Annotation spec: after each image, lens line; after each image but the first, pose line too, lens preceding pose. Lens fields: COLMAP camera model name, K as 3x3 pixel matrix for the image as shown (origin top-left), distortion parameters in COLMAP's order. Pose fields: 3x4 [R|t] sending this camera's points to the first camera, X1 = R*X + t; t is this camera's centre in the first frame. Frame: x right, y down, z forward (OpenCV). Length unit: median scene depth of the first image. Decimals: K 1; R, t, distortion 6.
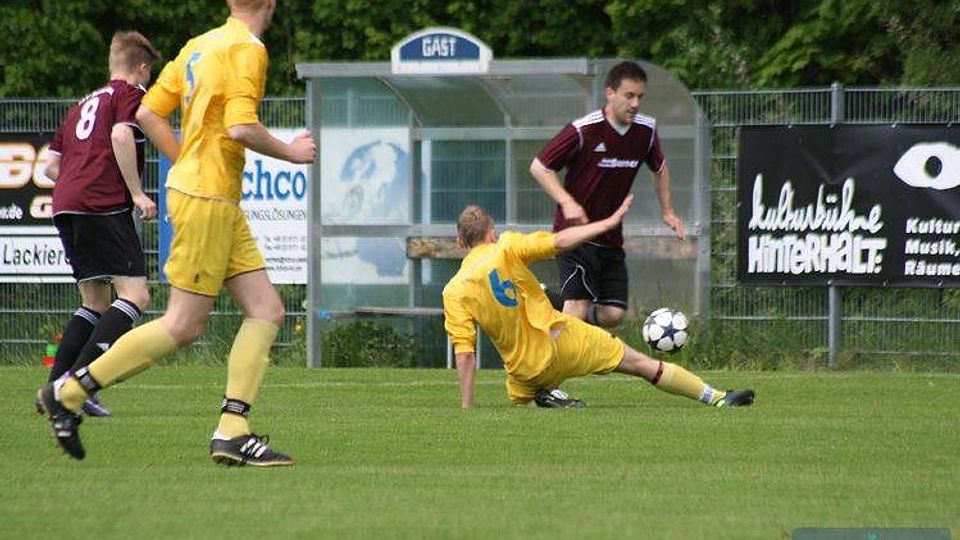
lens RADIAL K [[5449.0, 0, 481.7], [0, 5449.0, 272.5], [0, 0, 1]] dist [0.862749, 0.000000]
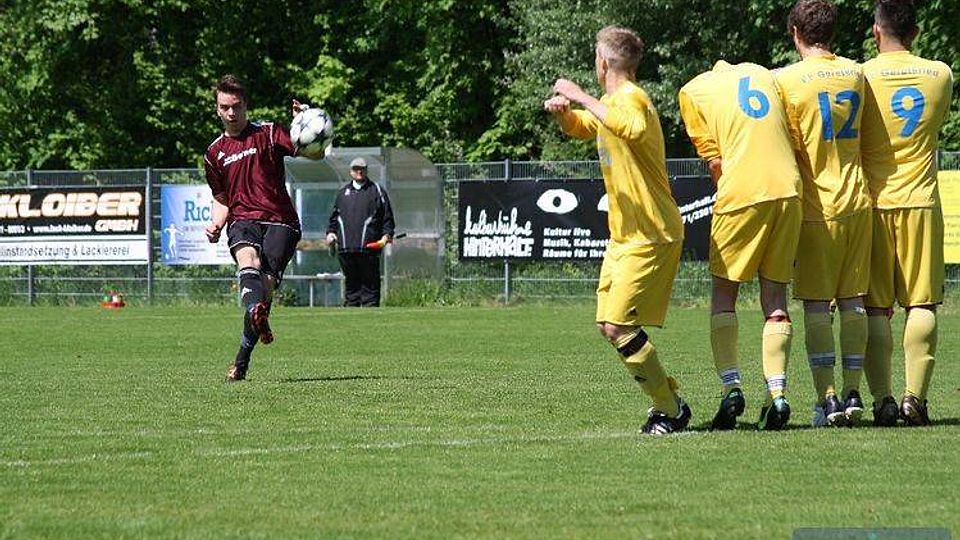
lens RADIAL K [[5449.0, 0, 479.8], [0, 5449.0, 268.5], [0, 0, 1]] dist [0.862749, 0.000000]
pose [[0.996447, -0.008308, 0.083817, -0.109189], [0.008078, 0.999963, 0.003082, -0.001587], [-0.083839, -0.002394, 0.996476, -0.944925]]
